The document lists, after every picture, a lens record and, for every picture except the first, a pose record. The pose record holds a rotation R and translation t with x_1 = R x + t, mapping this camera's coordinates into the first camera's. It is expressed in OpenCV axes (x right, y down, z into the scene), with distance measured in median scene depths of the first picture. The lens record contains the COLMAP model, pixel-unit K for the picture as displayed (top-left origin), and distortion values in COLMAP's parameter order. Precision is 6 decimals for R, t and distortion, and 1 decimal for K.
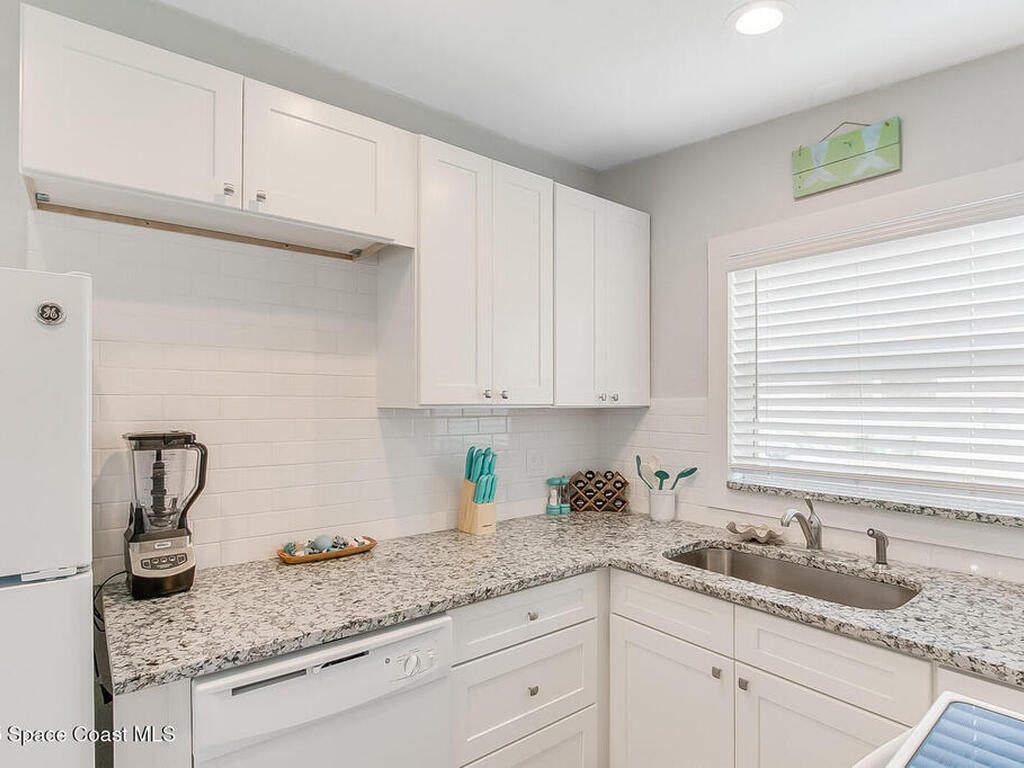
lens RADIAL K [[544.4, 0, 522.9], [0, 544.4, 400.6], [0, 0, 1]] dist [-0.015355, 0.003015]
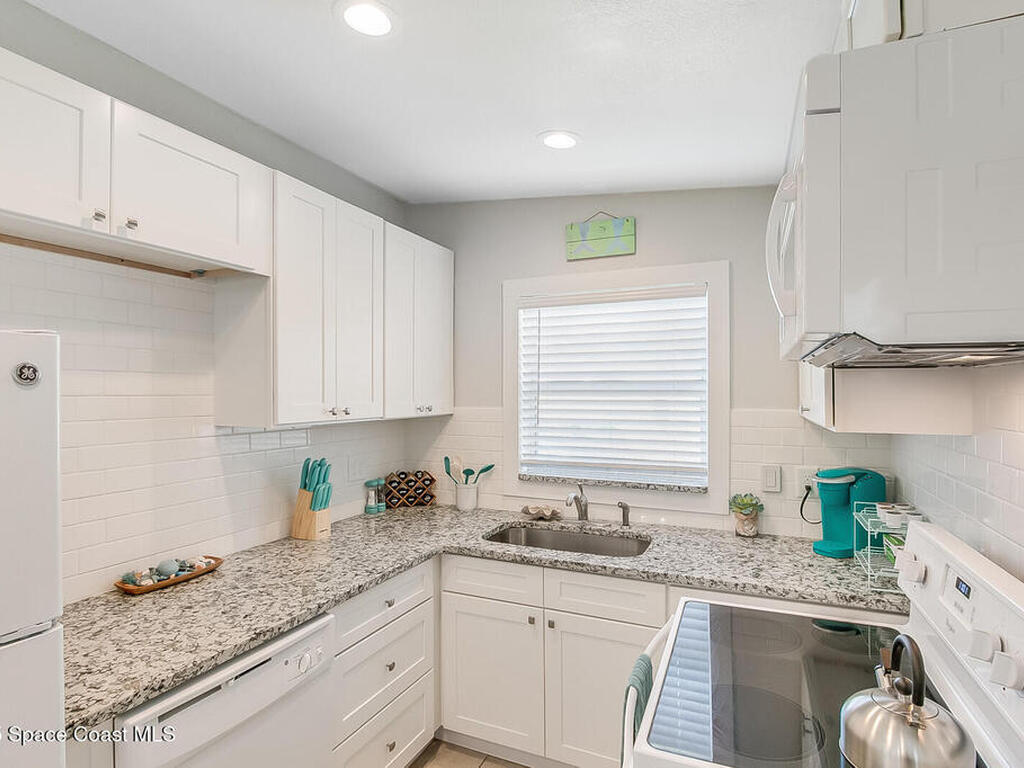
lens RADIAL K [[535.0, 0, 517.4], [0, 535.0, 388.8], [0, 0, 1]] dist [-0.014508, 0.002514]
pose [[0.890786, 0.001441, 0.454421, -0.241727], [-0.002345, 0.999996, 0.001427, -0.065039], [-0.454418, -0.002336, 0.890786, -0.142949]]
